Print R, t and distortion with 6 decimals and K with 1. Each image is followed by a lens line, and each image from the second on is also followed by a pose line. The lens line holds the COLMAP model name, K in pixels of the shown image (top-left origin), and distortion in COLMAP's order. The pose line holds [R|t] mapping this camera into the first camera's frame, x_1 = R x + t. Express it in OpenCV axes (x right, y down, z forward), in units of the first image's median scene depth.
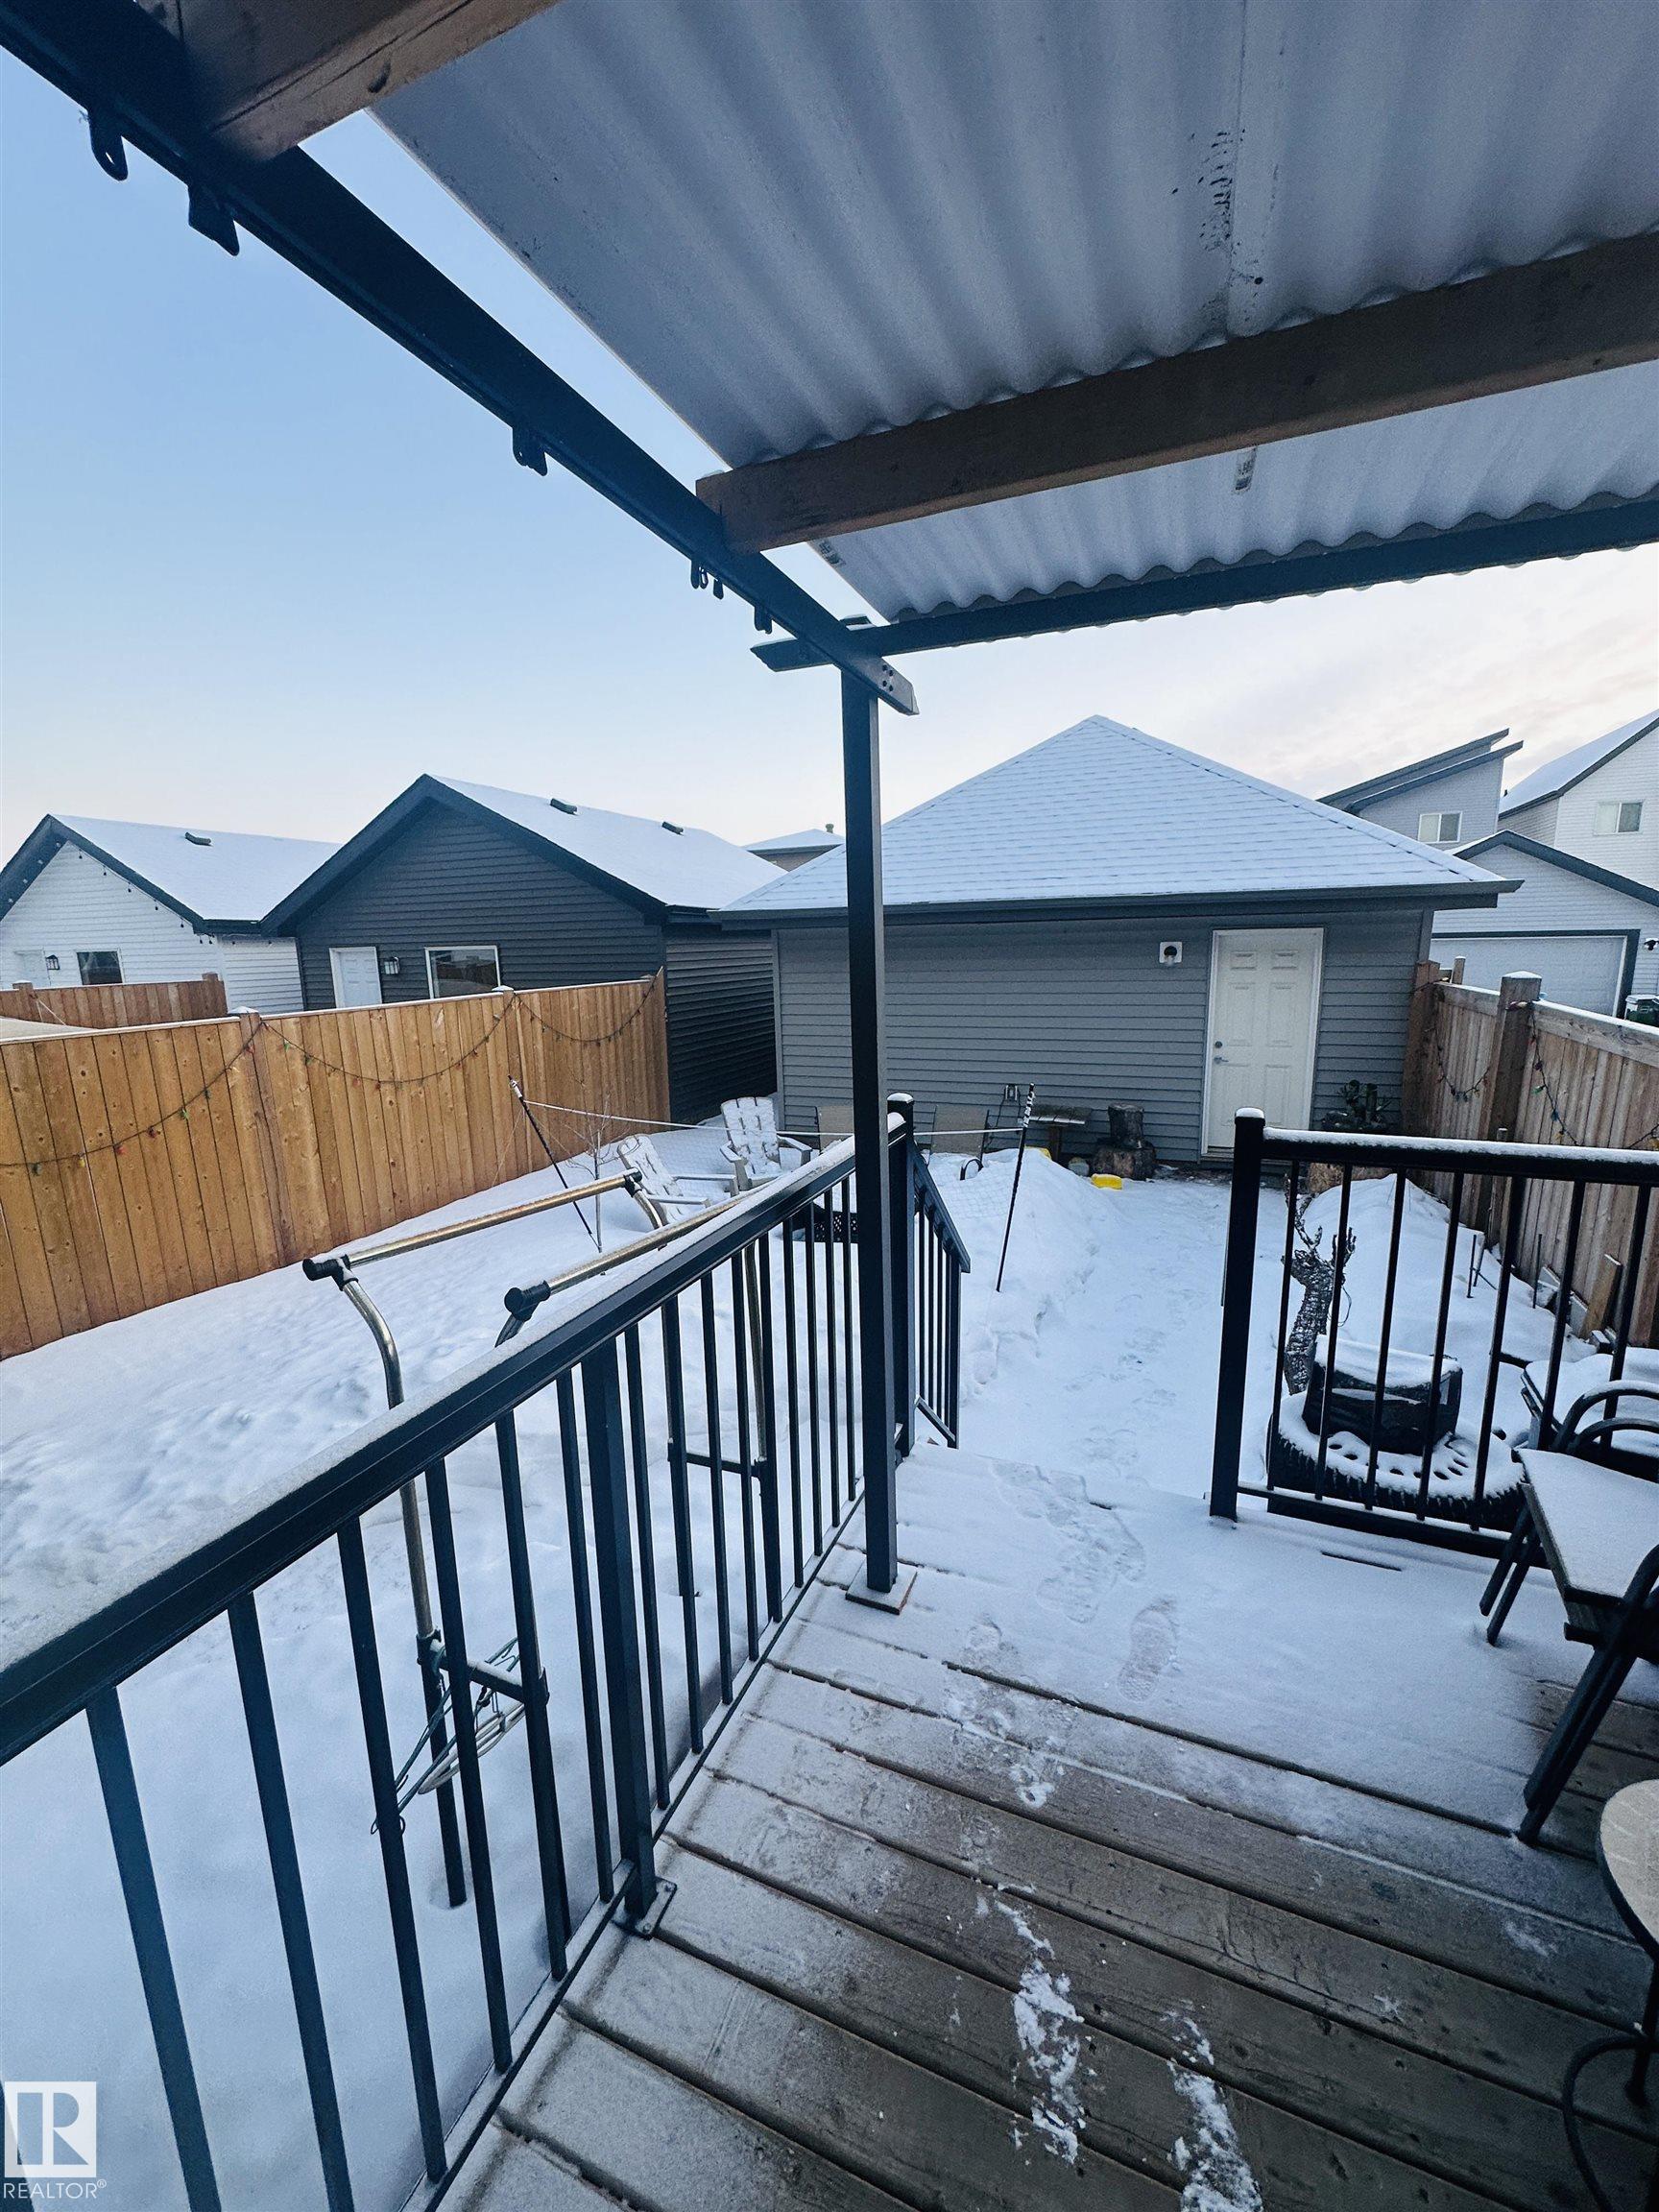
lens RADIAL K [[894.1, 0, 841.4], [0, 894.1, 1107.7], [0, 0, 1]] dist [0.000368, 0.000061]
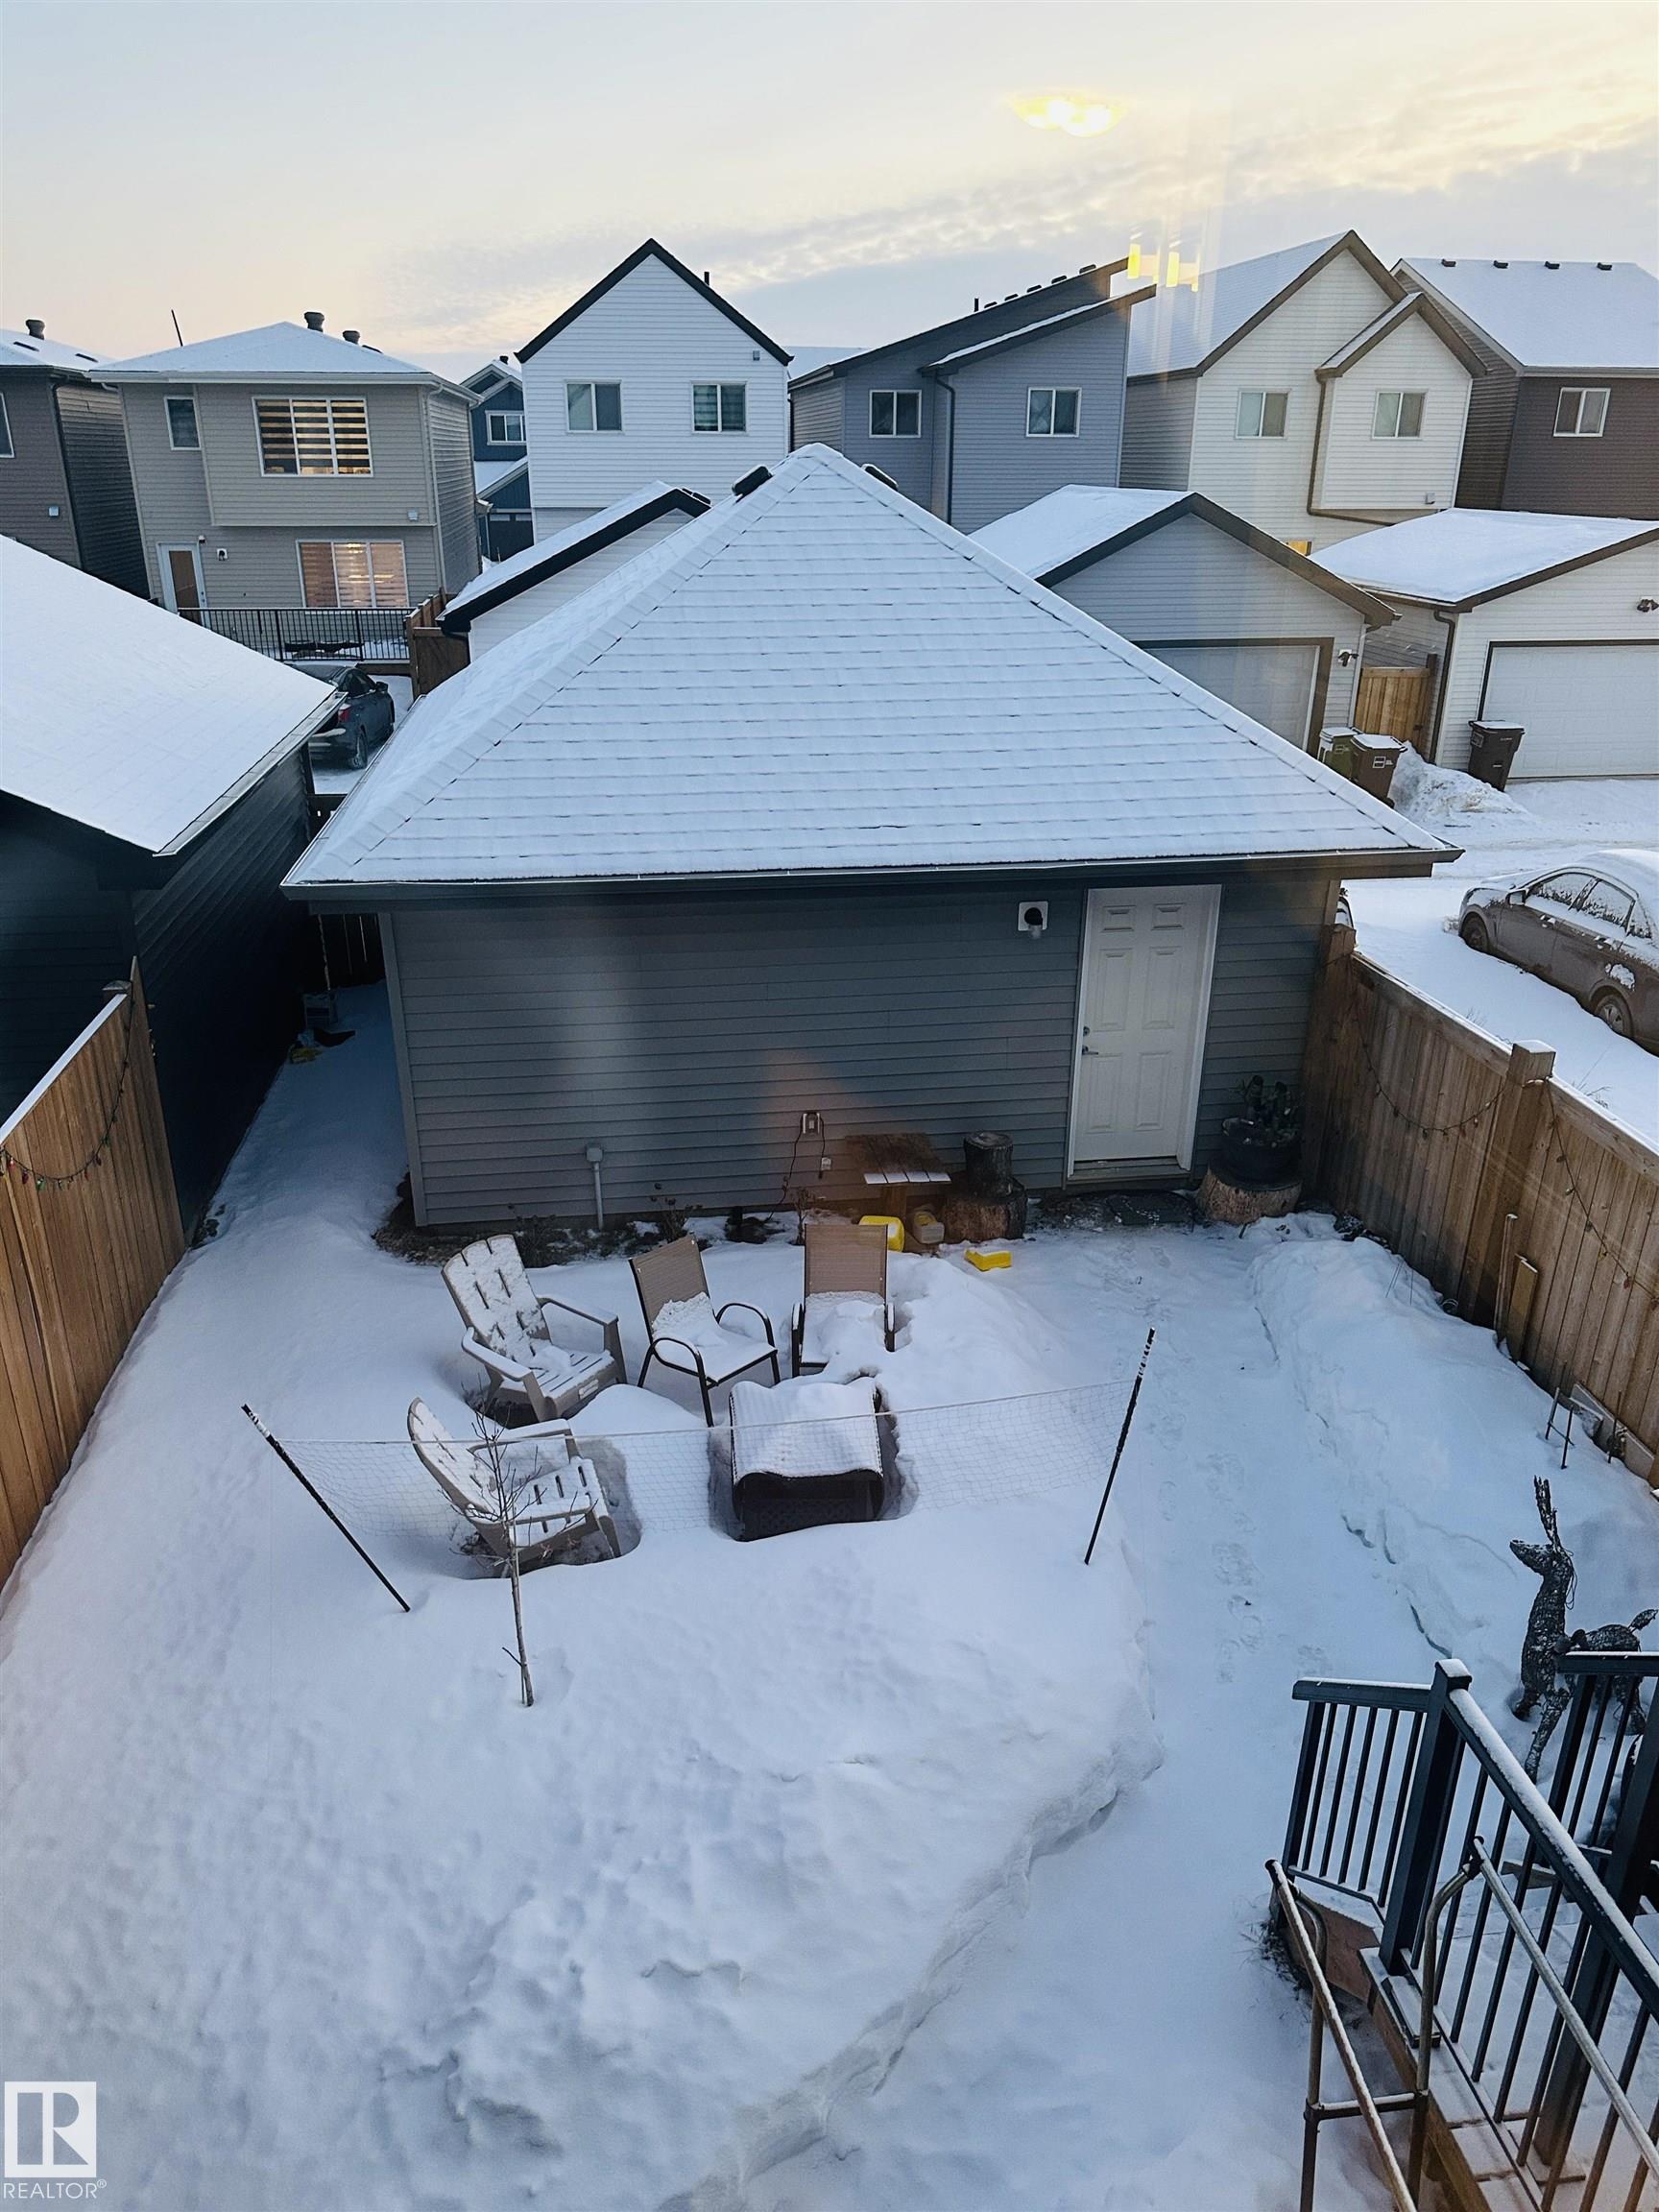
lens RADIAL K [[1533.0, 0, 816.6], [0, 1533.0, 1114.2], [0, 0, 1]] dist [0.047947, -0.000222]
pose [[0.876093, -0.171347, 0.450667, -0.353429], [0.073847, 0.971378, 0.225767, -0.310835], [-0.476453, -0.164512, 0.863672, 0.014730]]
